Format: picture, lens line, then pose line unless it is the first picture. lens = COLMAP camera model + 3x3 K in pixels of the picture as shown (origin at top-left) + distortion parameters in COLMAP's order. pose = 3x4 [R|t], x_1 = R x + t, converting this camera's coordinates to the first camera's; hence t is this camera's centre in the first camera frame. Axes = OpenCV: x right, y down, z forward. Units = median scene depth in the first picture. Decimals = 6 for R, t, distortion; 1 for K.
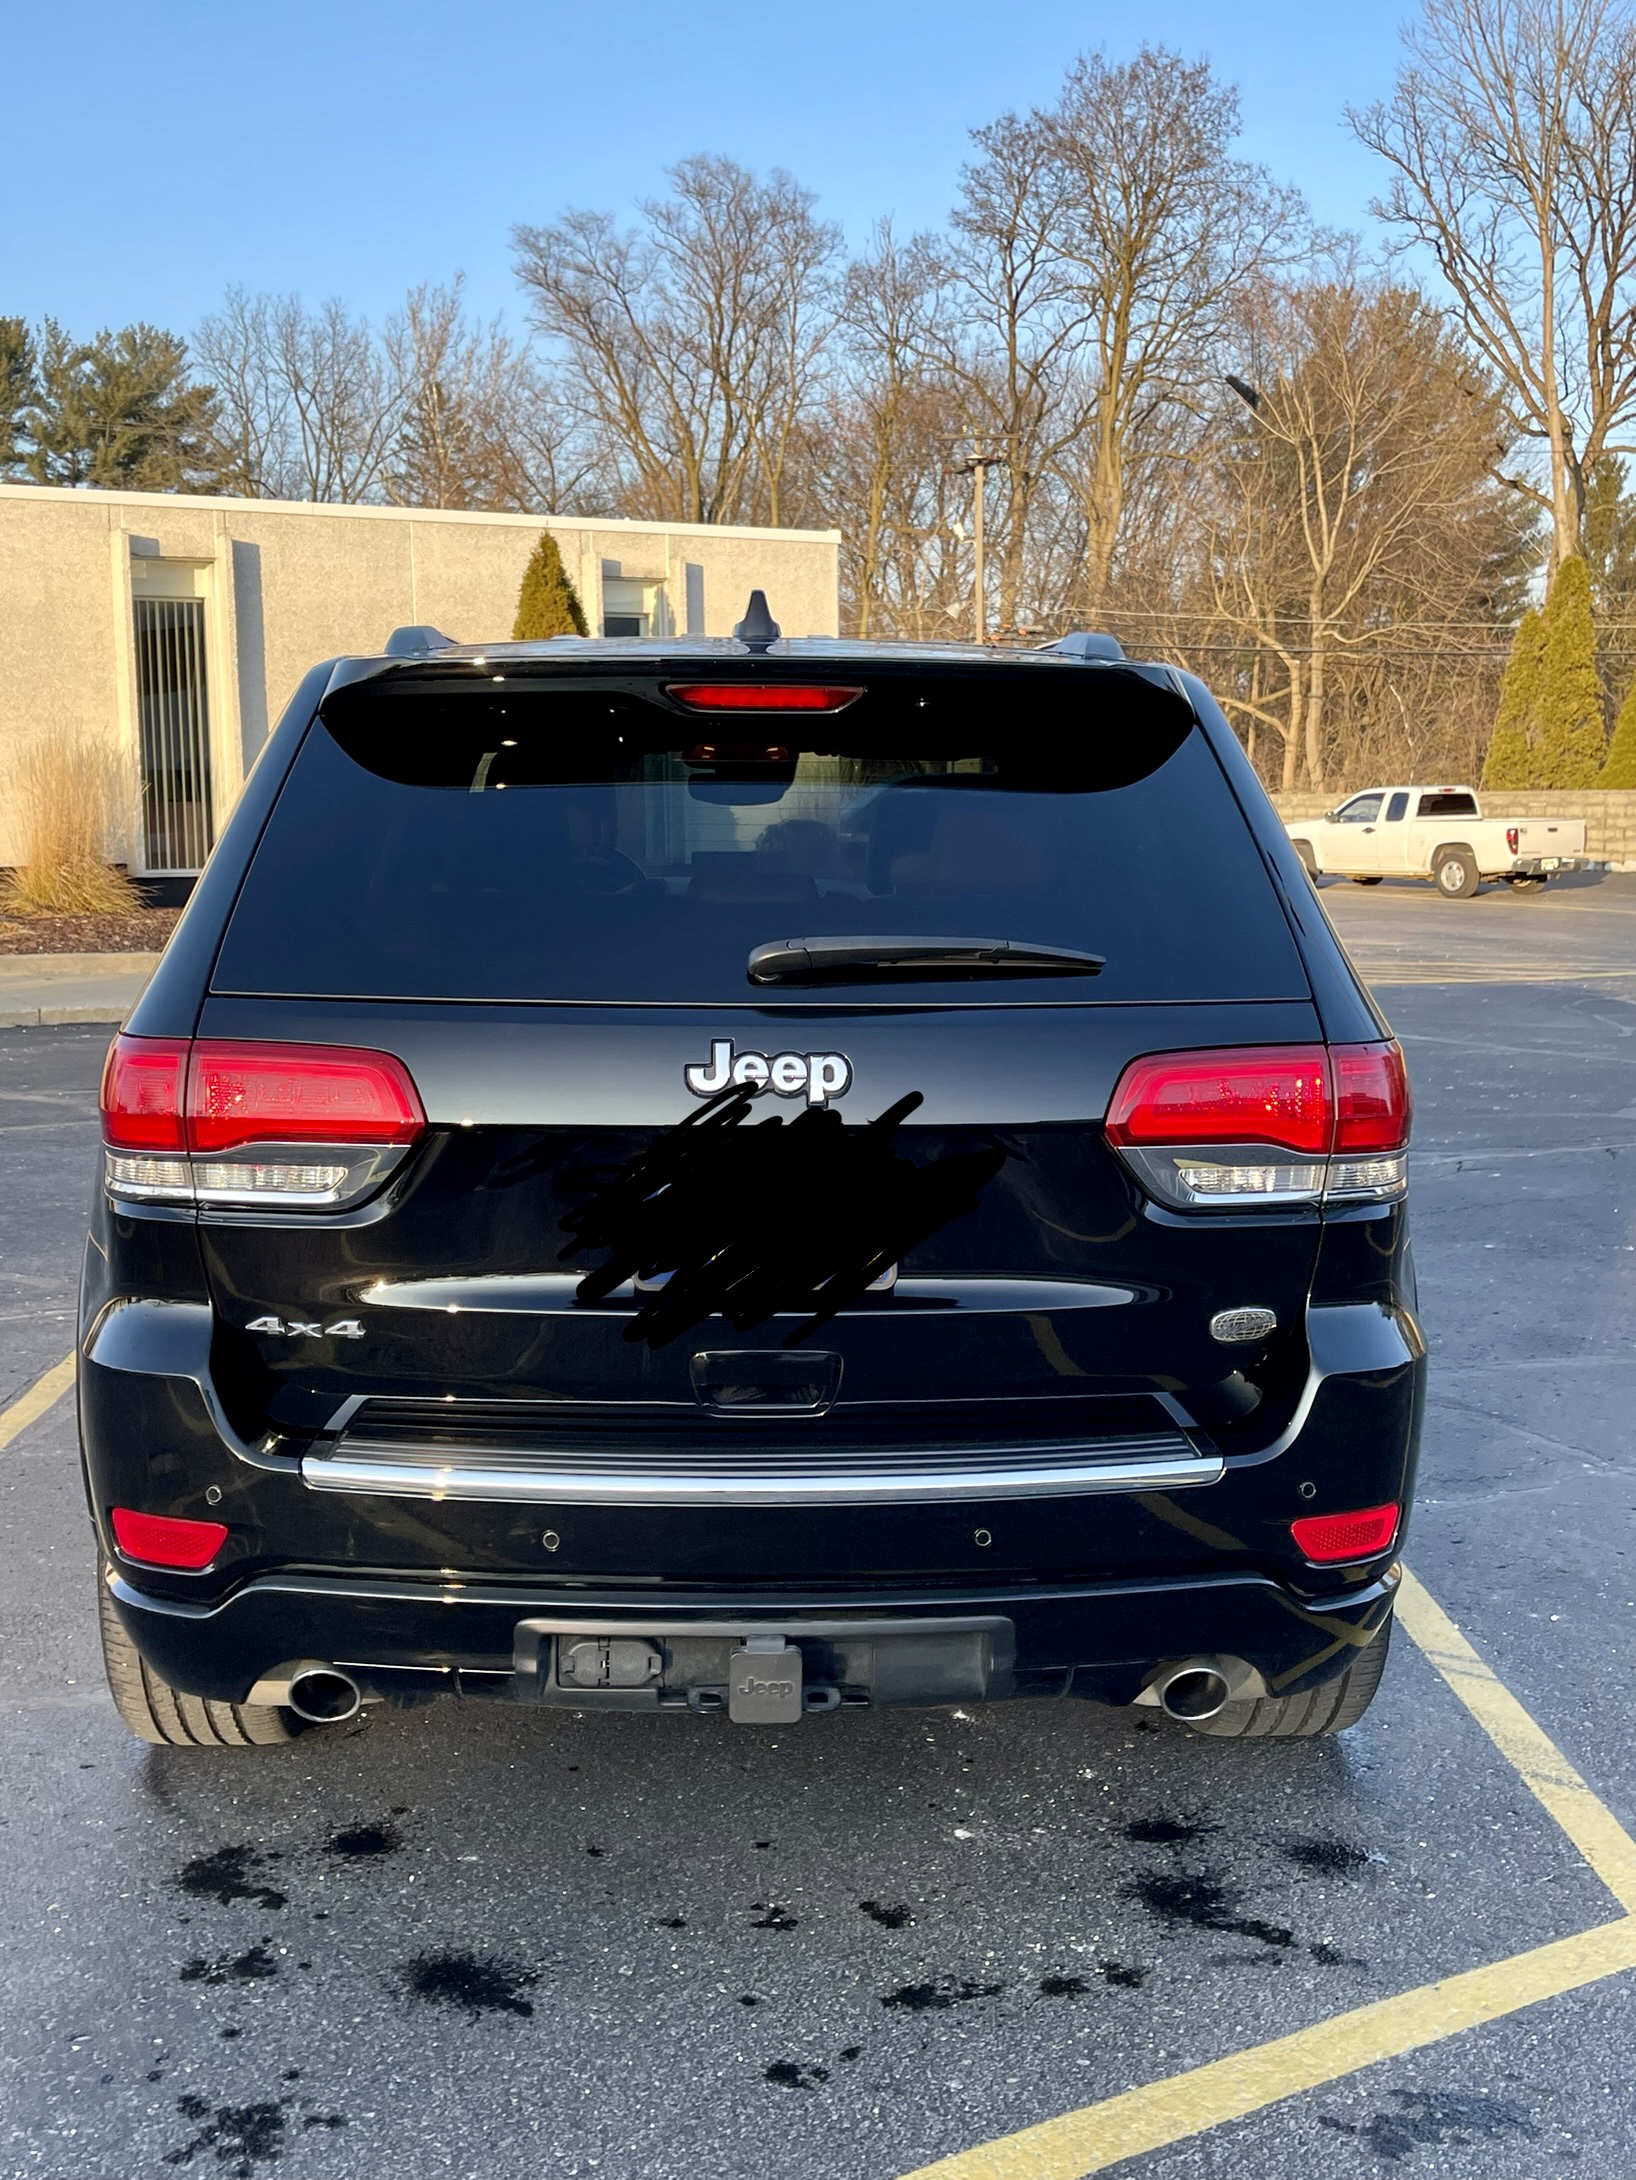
lens RADIAL K [[2262.3, 0, 819.7], [0, 2262.3, 1081.1], [0, 0, 1]] dist [0.031480, 0.000000]
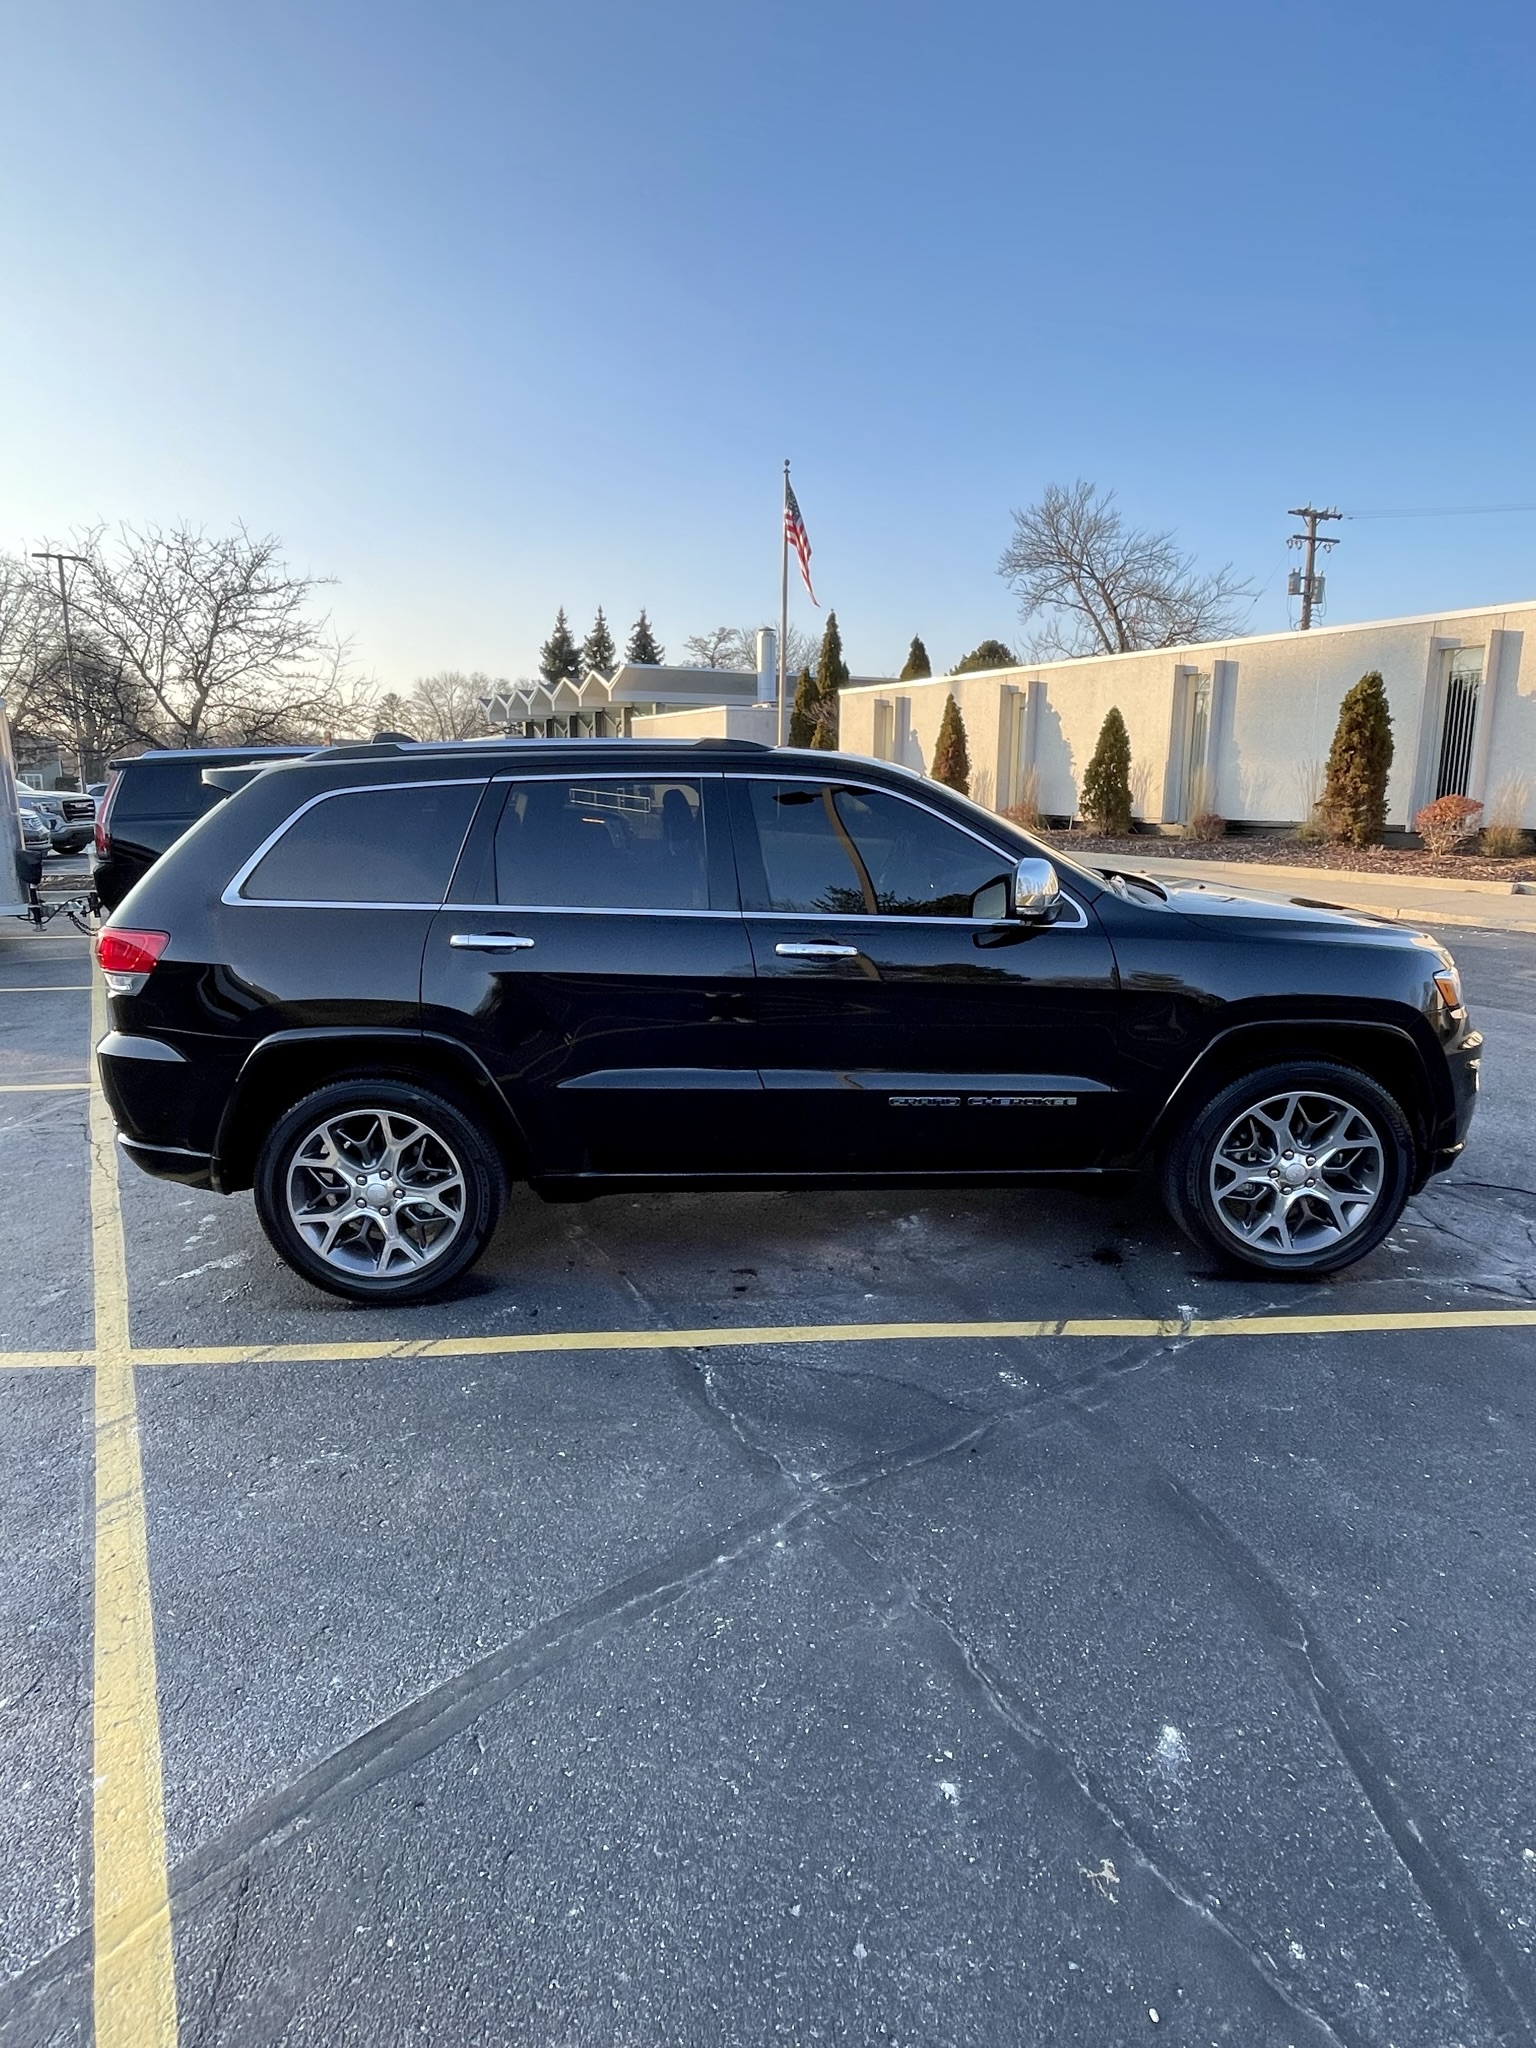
lens RADIAL K [[1117.5, 0, 752.9], [0, 1117.5, 1013.2], [0, 0, 1]] dist [-0.002263, -0.001281]
pose [[-0.004292, 0.215534, -0.976487, 0.209559], [-0.124470, 0.968787, 0.214382, -0.039869], [0.992214, 0.122464, 0.022669, 0.240972]]
